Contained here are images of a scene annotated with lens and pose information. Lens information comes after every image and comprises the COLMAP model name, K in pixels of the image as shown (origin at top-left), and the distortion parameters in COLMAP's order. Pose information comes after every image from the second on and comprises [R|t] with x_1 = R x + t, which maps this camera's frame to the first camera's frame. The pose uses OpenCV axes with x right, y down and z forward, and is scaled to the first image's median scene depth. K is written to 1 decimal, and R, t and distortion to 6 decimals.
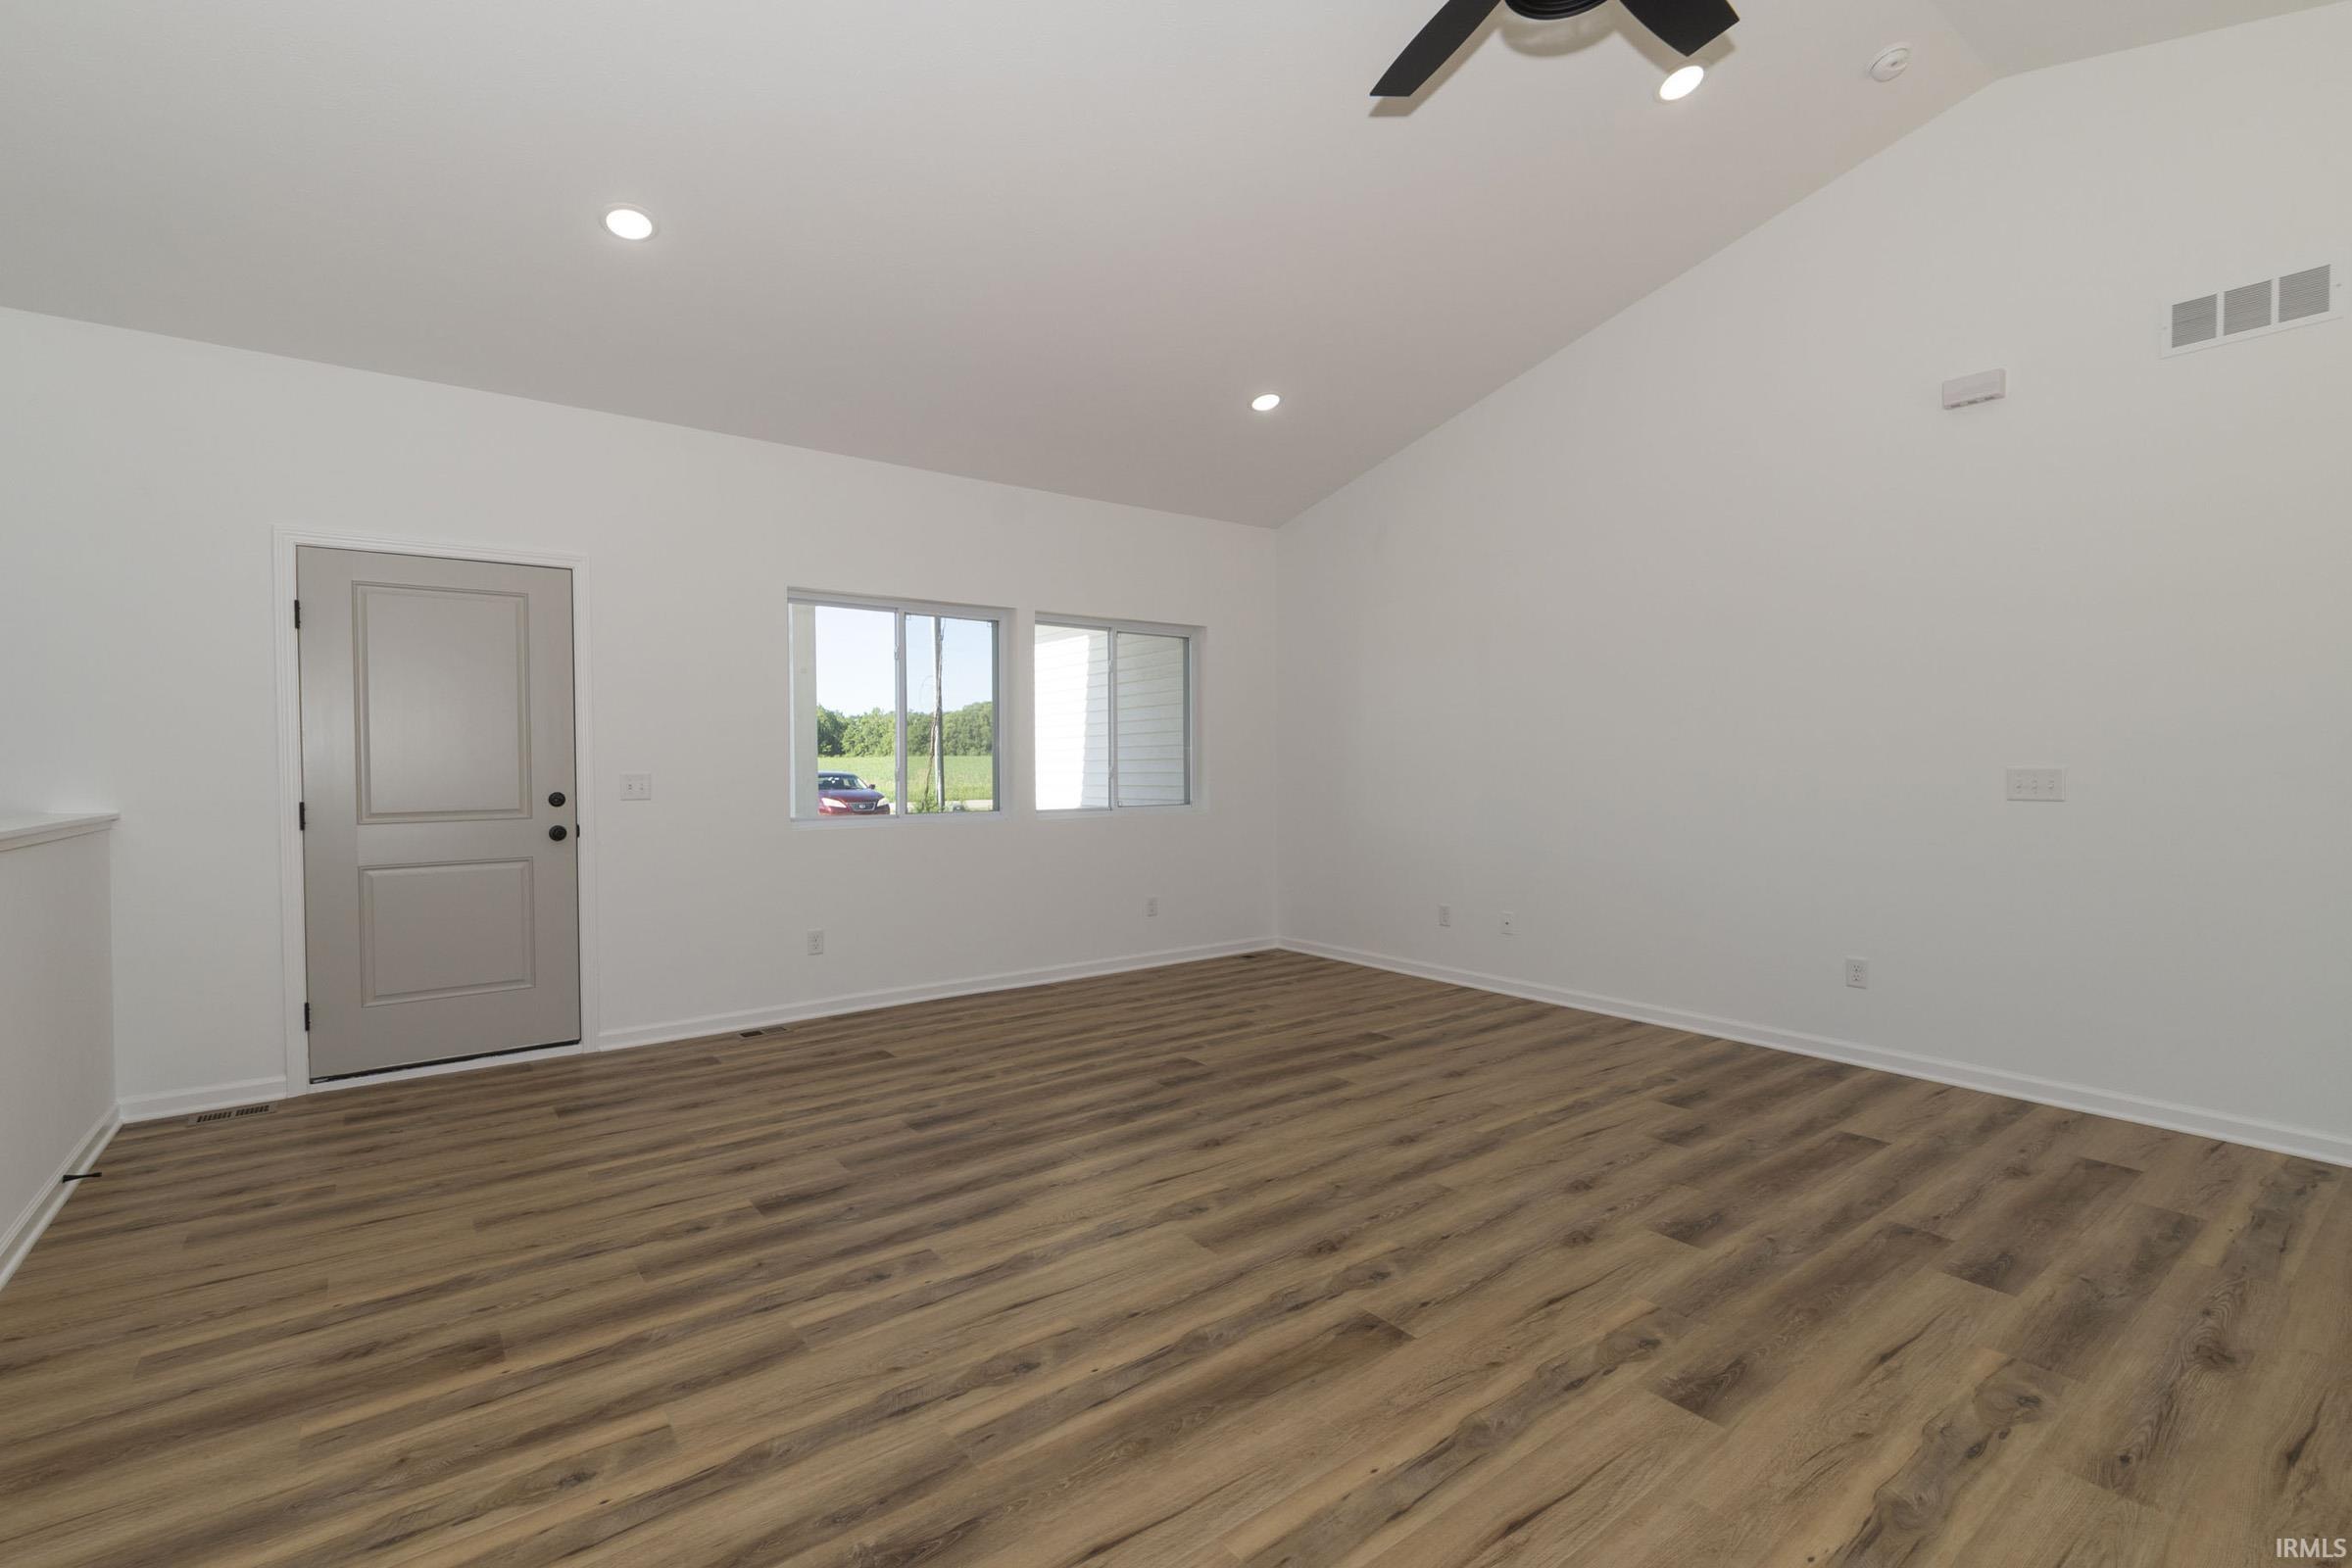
lens RADIAL K [[1046.5, 0, 1151.9], [0, 1046.5, 784.6], [0, 0, 1]] dist [-0.000186, -0.000282]
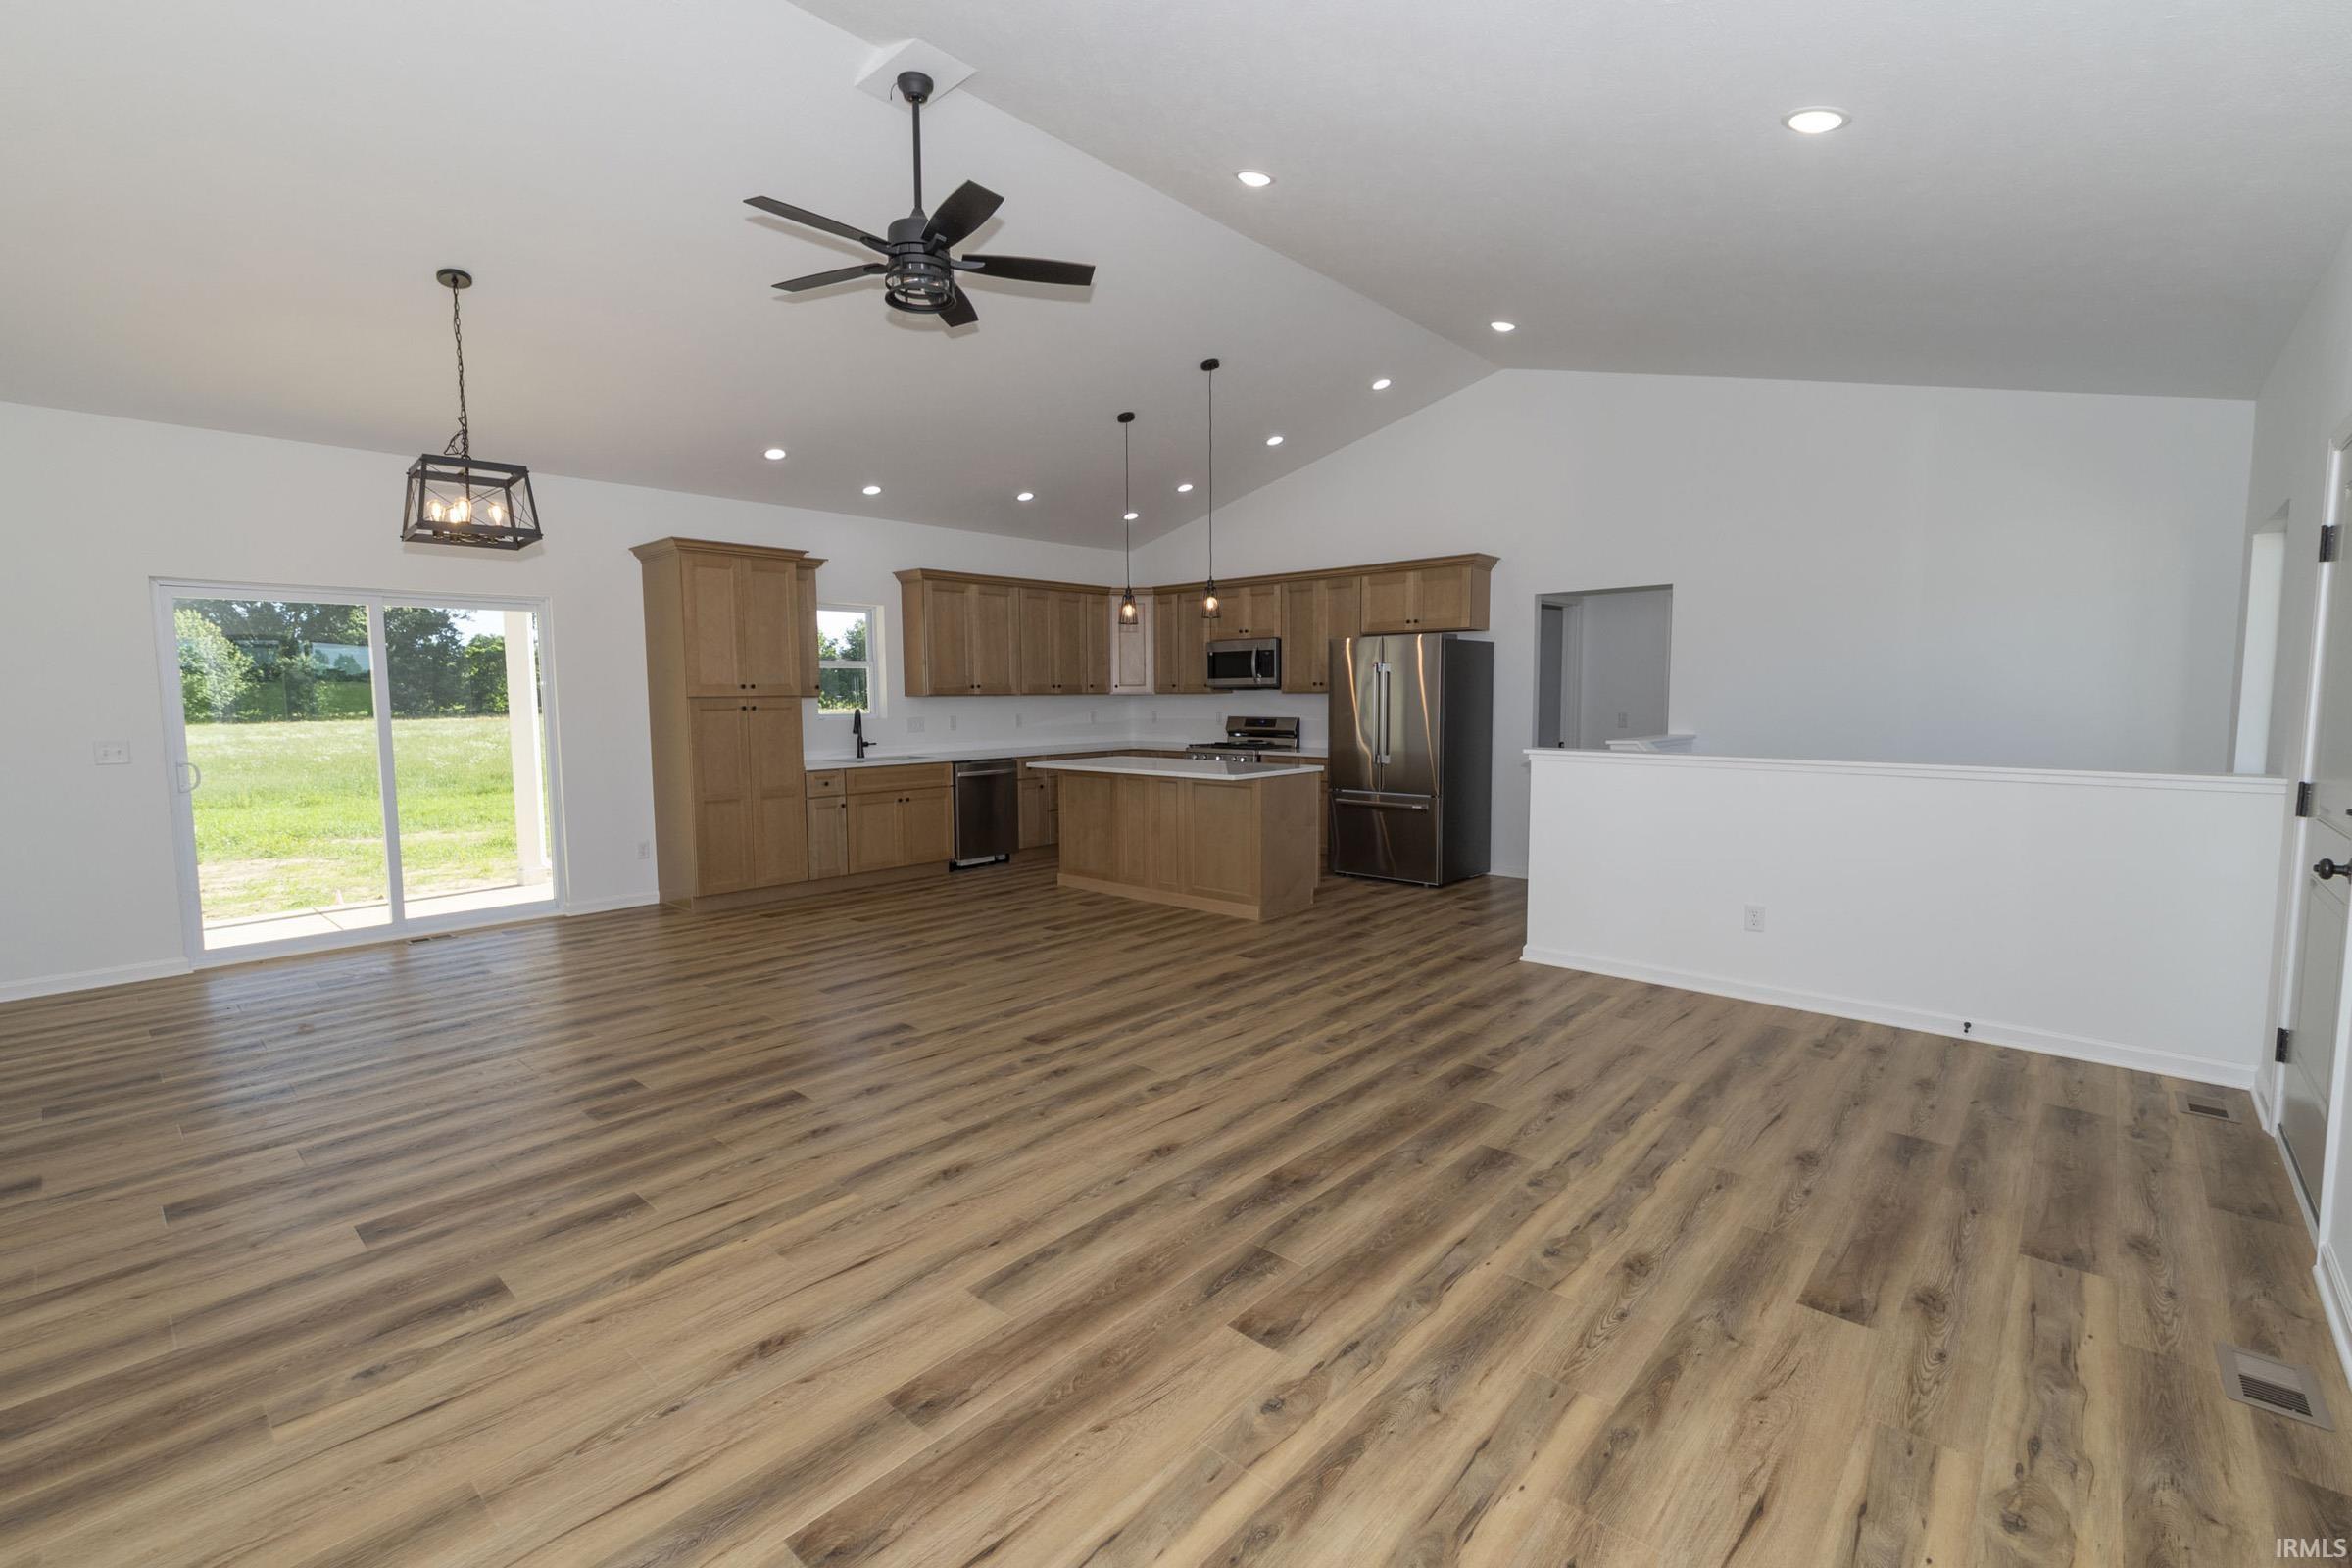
lens RADIAL K [[1034.0, 0, 1156.3], [0, 1034.0, 780.2], [0, 0, 1]] dist [0.001084, 0.000433]
pose [[-0.983260, 0.028320, -0.179996, 0.234842], [0.008445, 0.993869, 0.110244, -0.097470], [0.182014, 0.106878, -0.977470, 1.985227]]
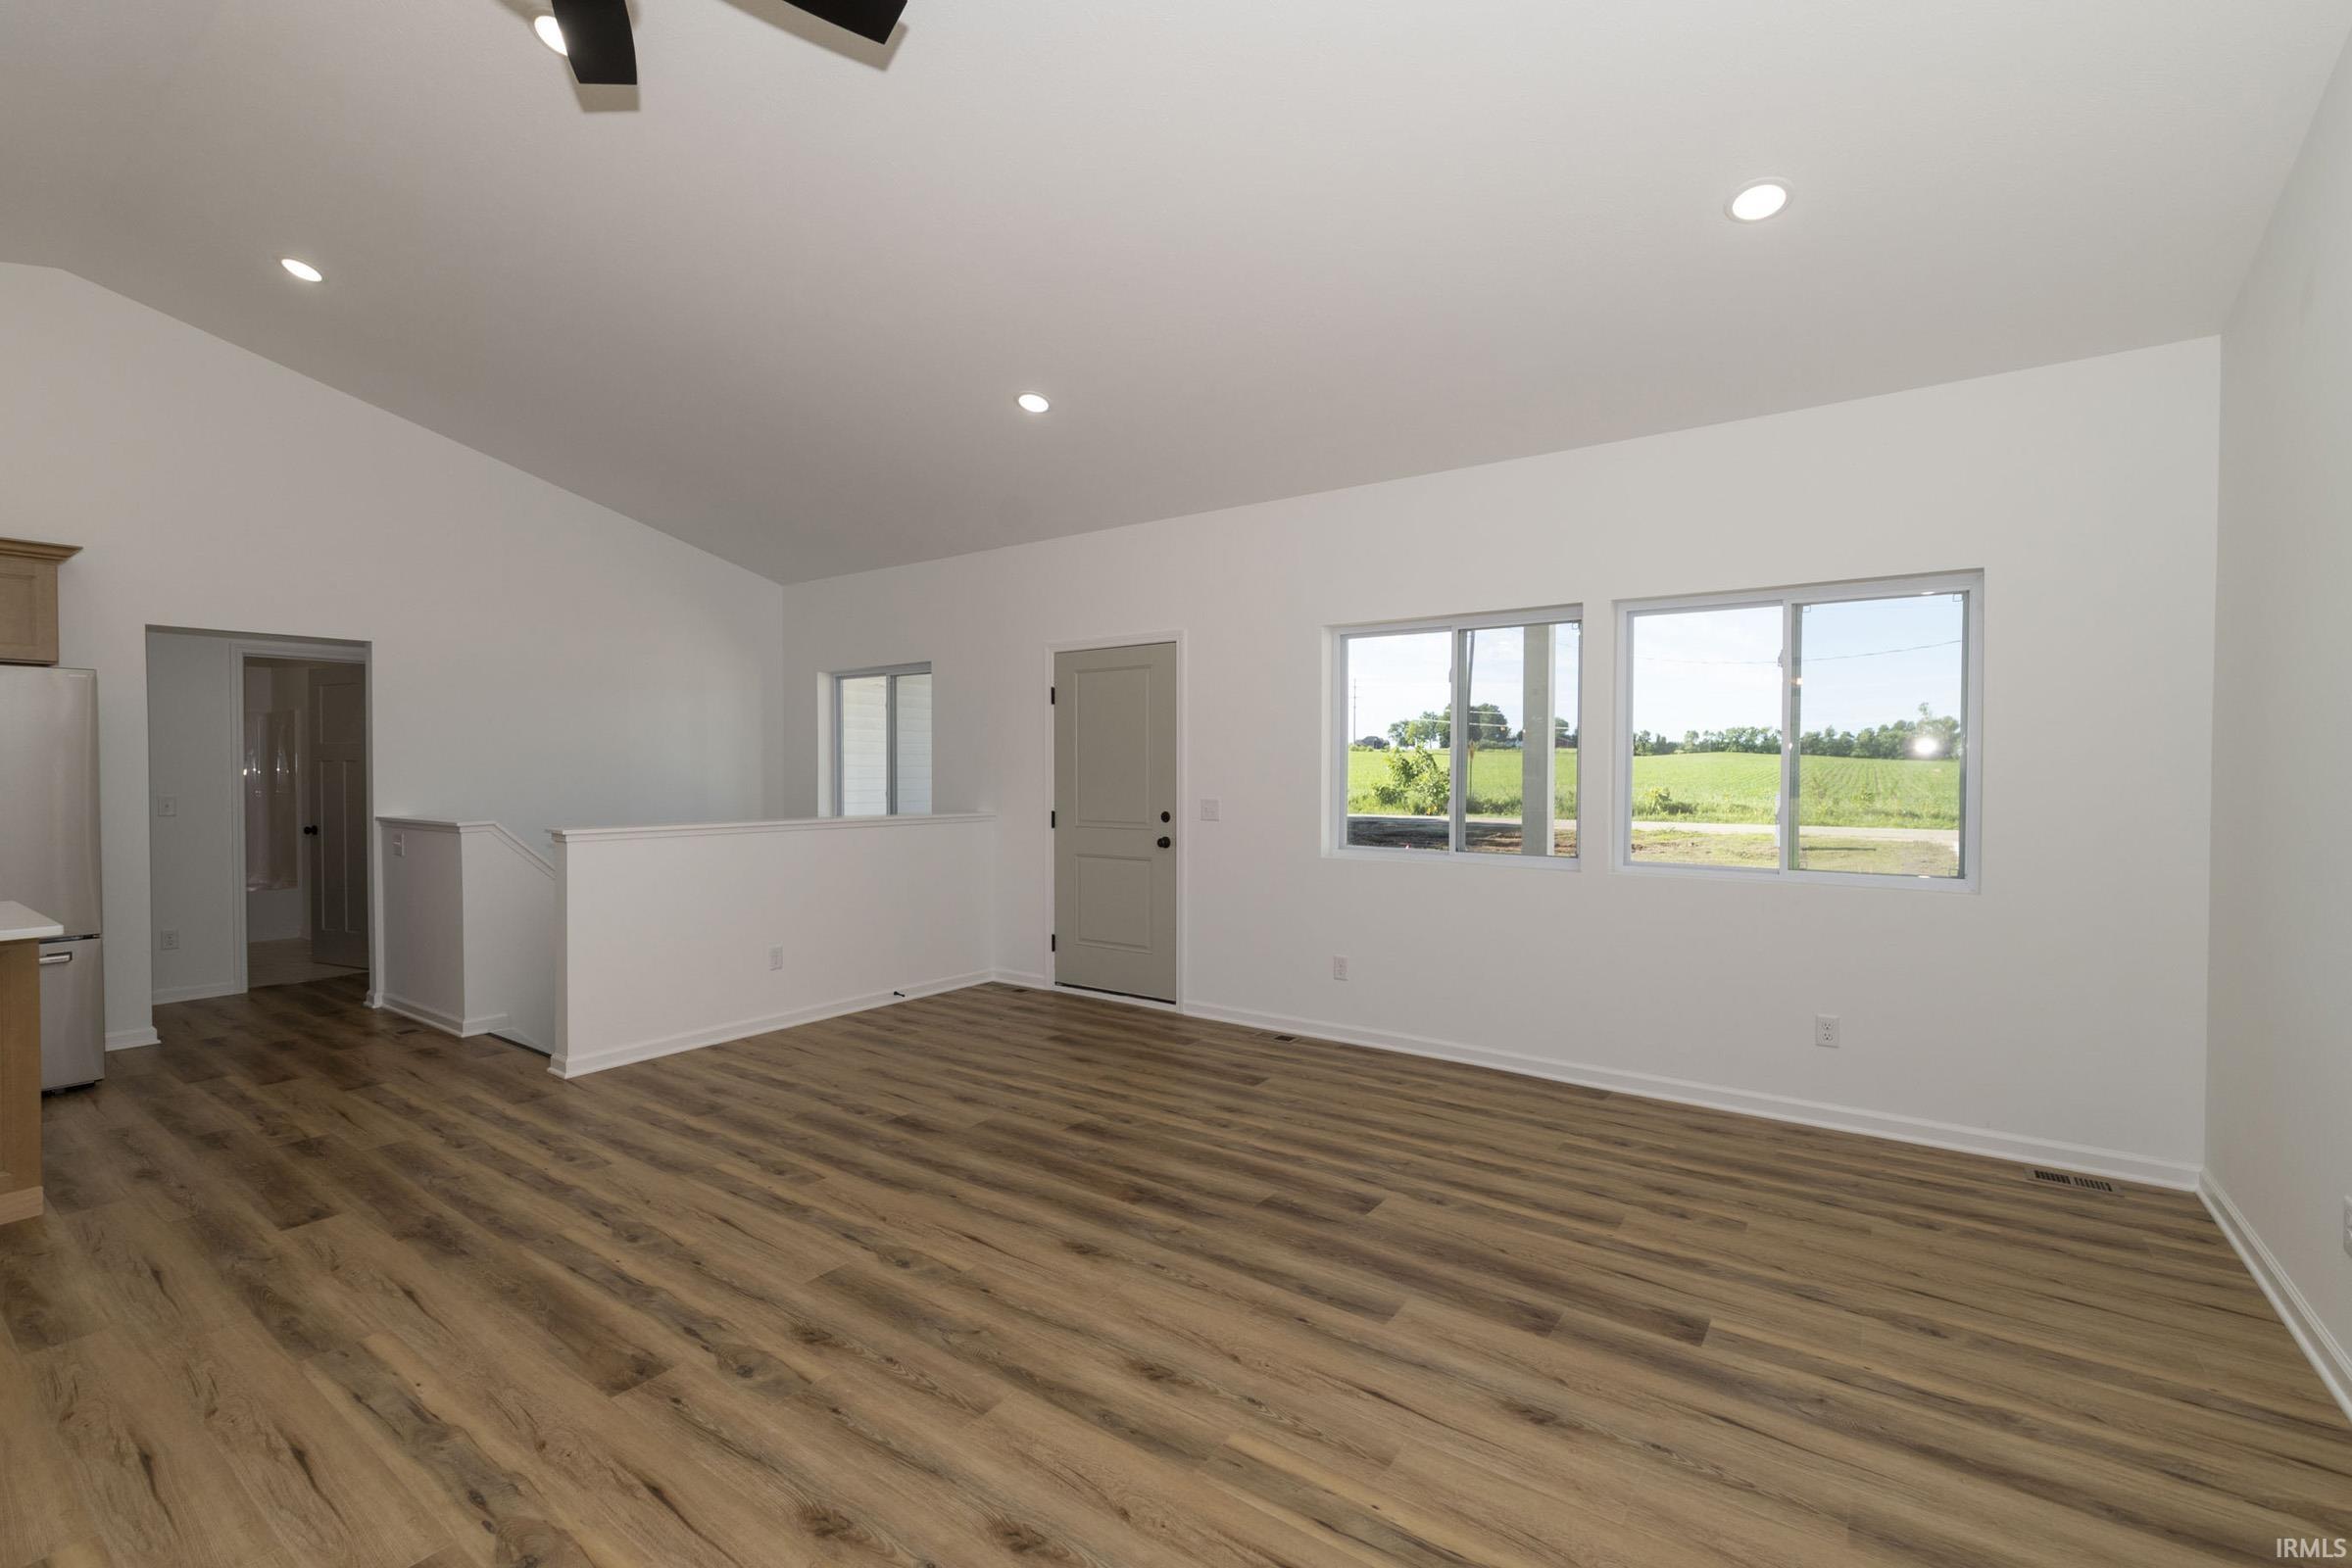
lens RADIAL K [[1034.0, 0, 1156.3], [0, 1034.0, 780.2], [0, 0, 1]] dist [0.001084, 0.000433]
pose [[0.290497, 0.017735, -0.956712, 0.950870], [-0.024055, 0.999648, 0.011227, -0.064823], [0.956573, 0.019752, 0.290821, 0.845138]]
